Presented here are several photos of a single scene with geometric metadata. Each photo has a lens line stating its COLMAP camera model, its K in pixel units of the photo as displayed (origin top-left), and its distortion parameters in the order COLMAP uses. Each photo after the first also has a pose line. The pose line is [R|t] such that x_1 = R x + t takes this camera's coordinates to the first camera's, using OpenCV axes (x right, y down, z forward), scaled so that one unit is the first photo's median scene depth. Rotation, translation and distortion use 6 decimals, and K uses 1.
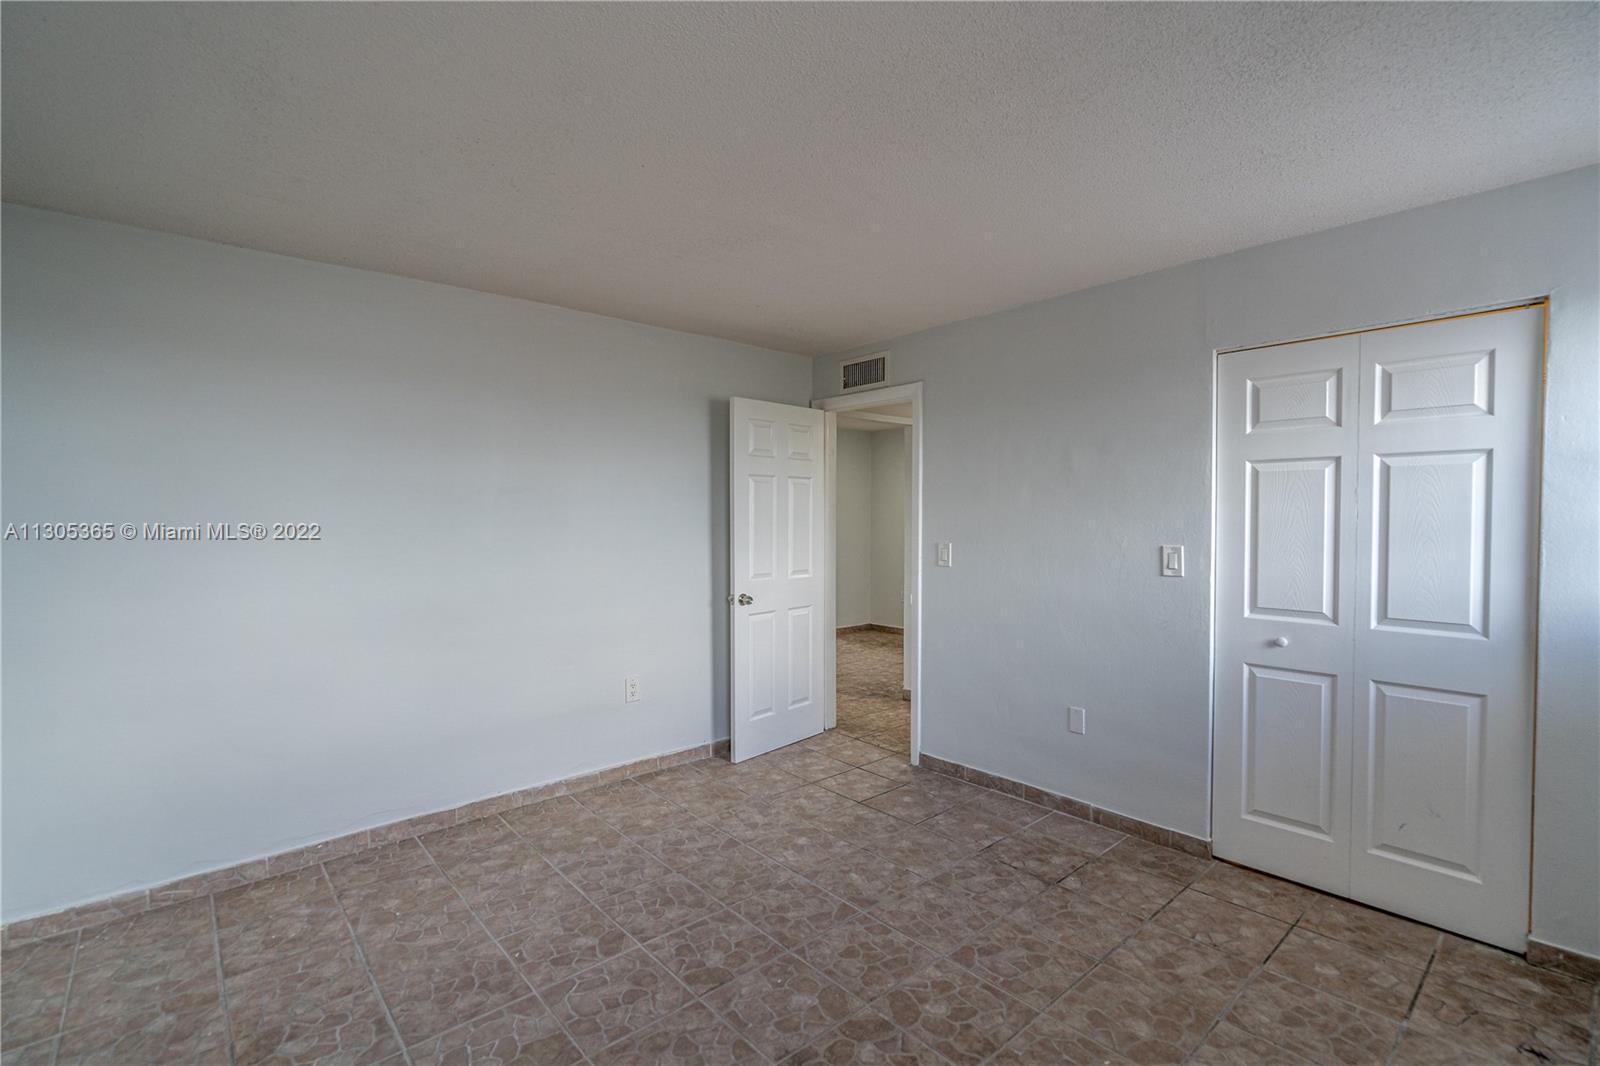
lens RADIAL K [[725.3, 0, 801.6], [0, 725.3, 533.8], [0, 0, 1]] dist [-0.002501, 0.000863]
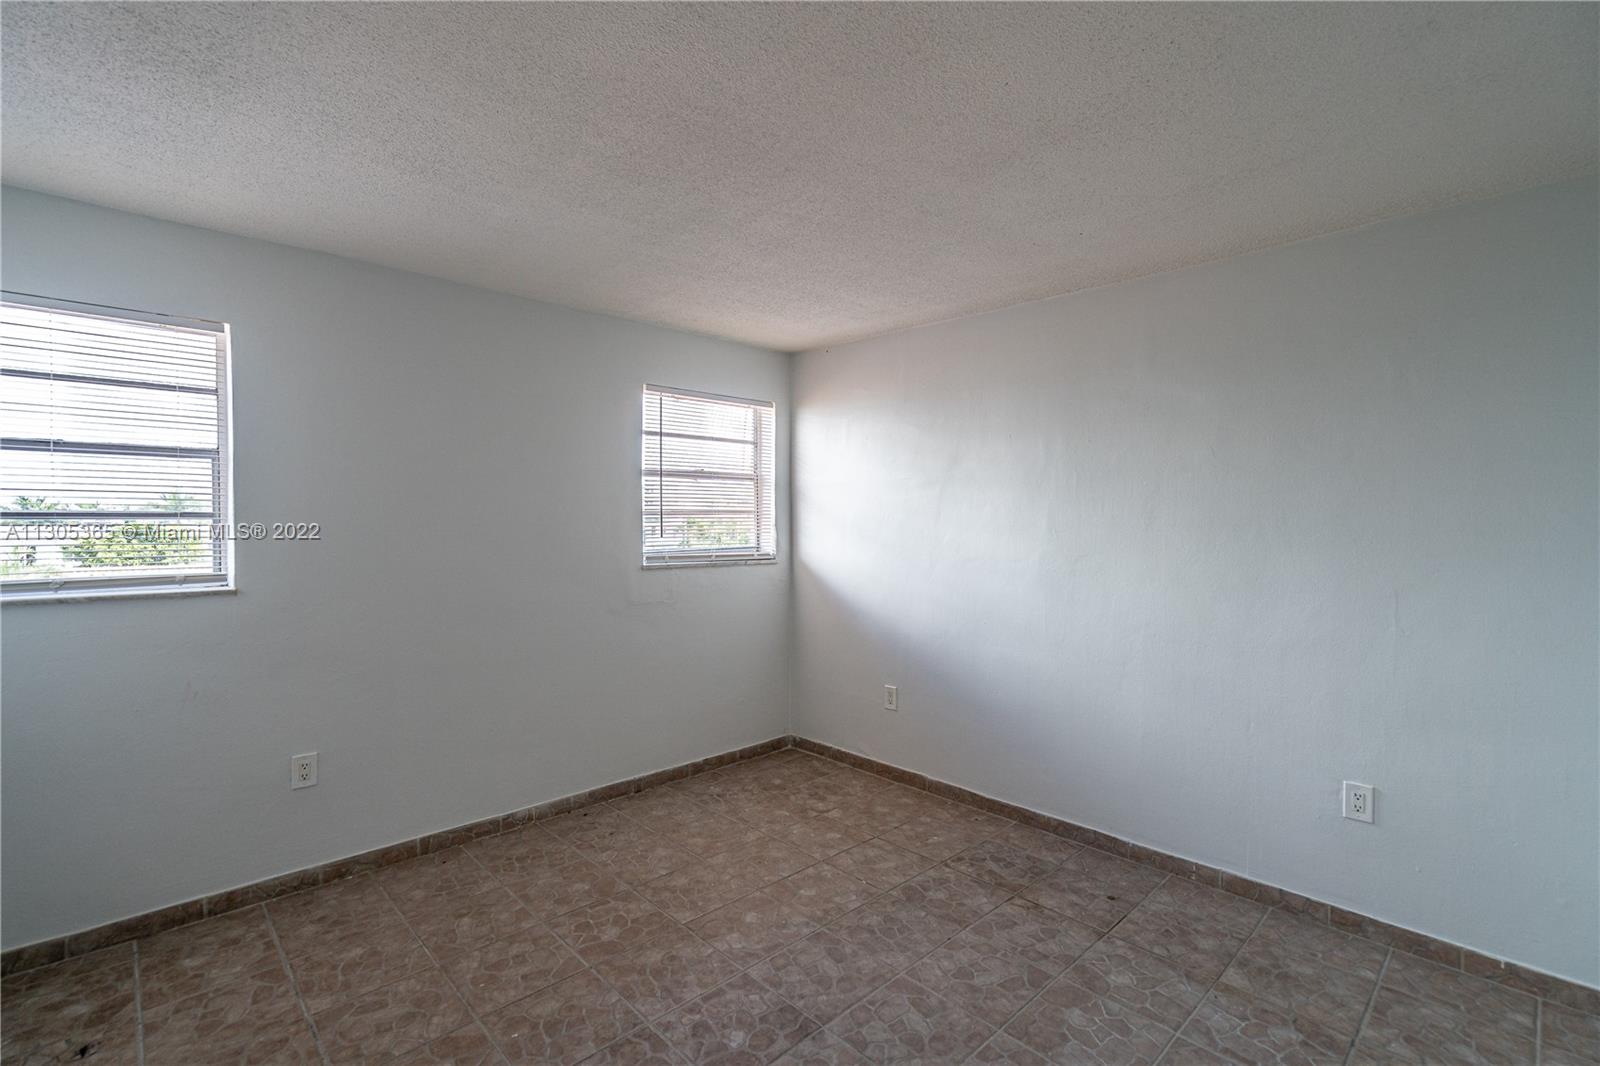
lens RADIAL K [[725.3, 0, 801.6], [0, 725.3, 533.8], [0, 0, 1]] dist [-0.002501, 0.000863]
pose [[-0.999343, 0.000247, -0.036244, 0.021402], [-0.001500, 0.998839, 0.048149, -0.038868], [0.036214, 0.048172, -0.998182, 1.273528]]
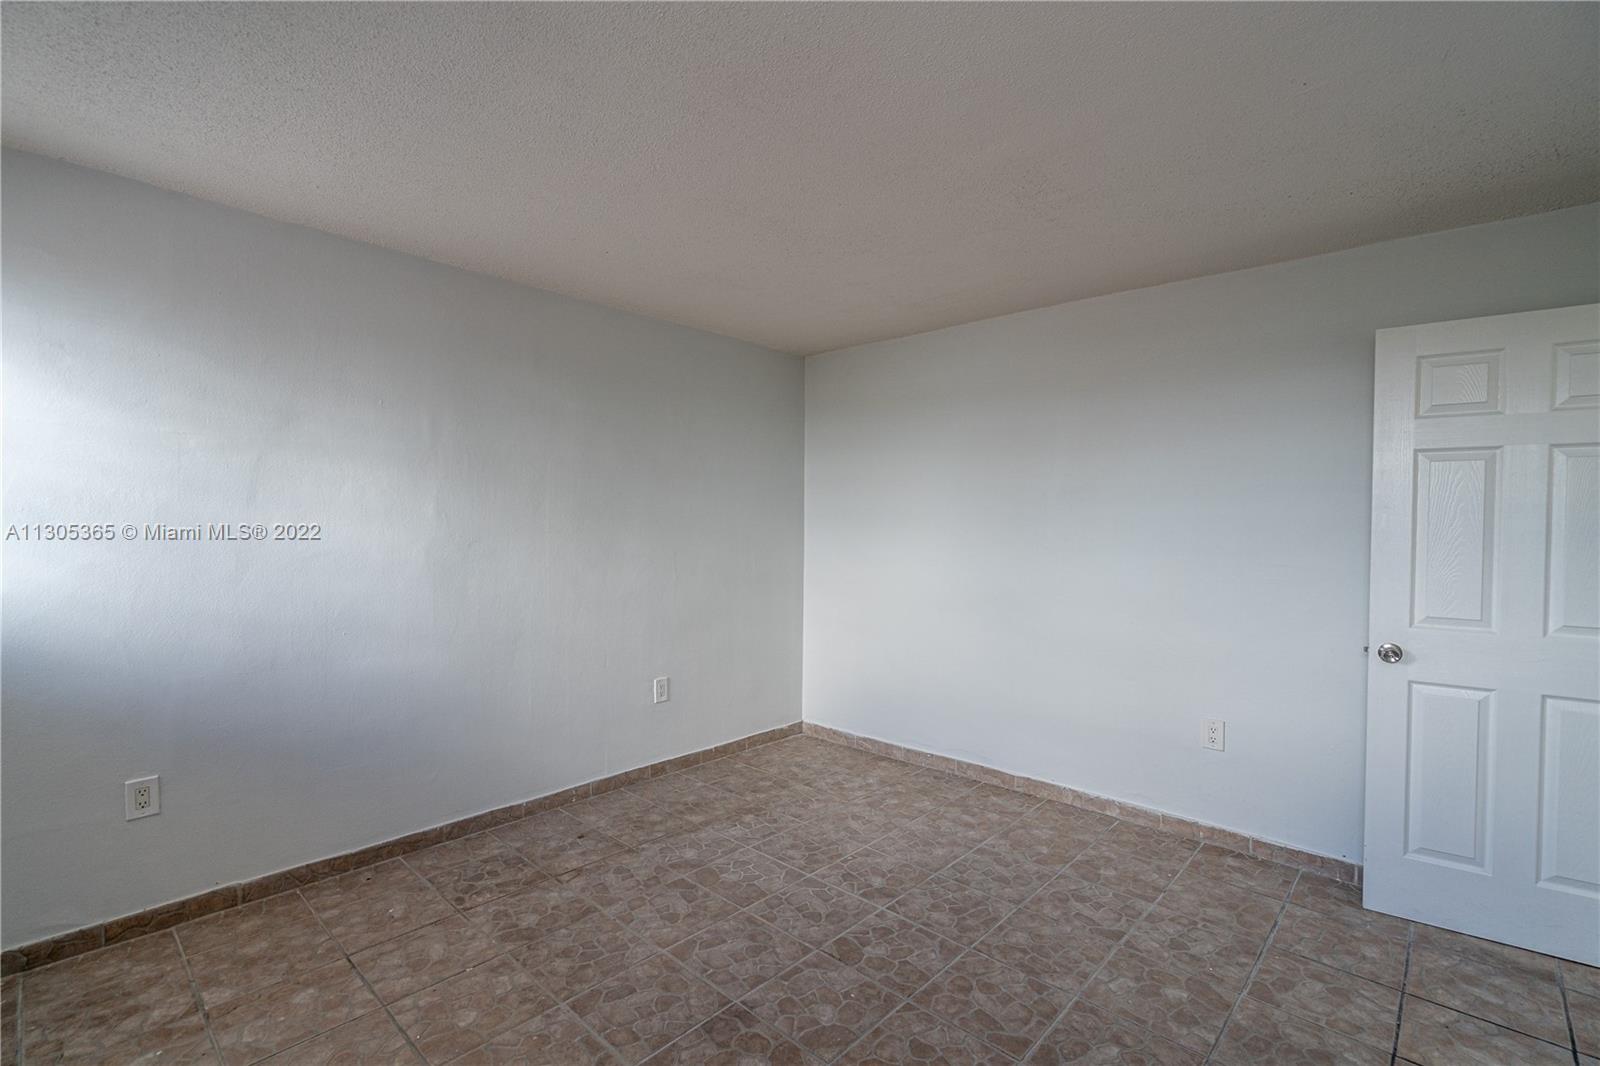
lens RADIAL K [[725.3, 0, 801.6], [0, 725.3, 533.8], [0, 0, 1]] dist [-0.002501, 0.000863]
pose [[0.097465, 0.020590, -0.995026, 0.658923], [-0.036605, 0.999184, 0.017091, -0.003464], [0.994566, 0.034757, 0.098140, 0.598516]]
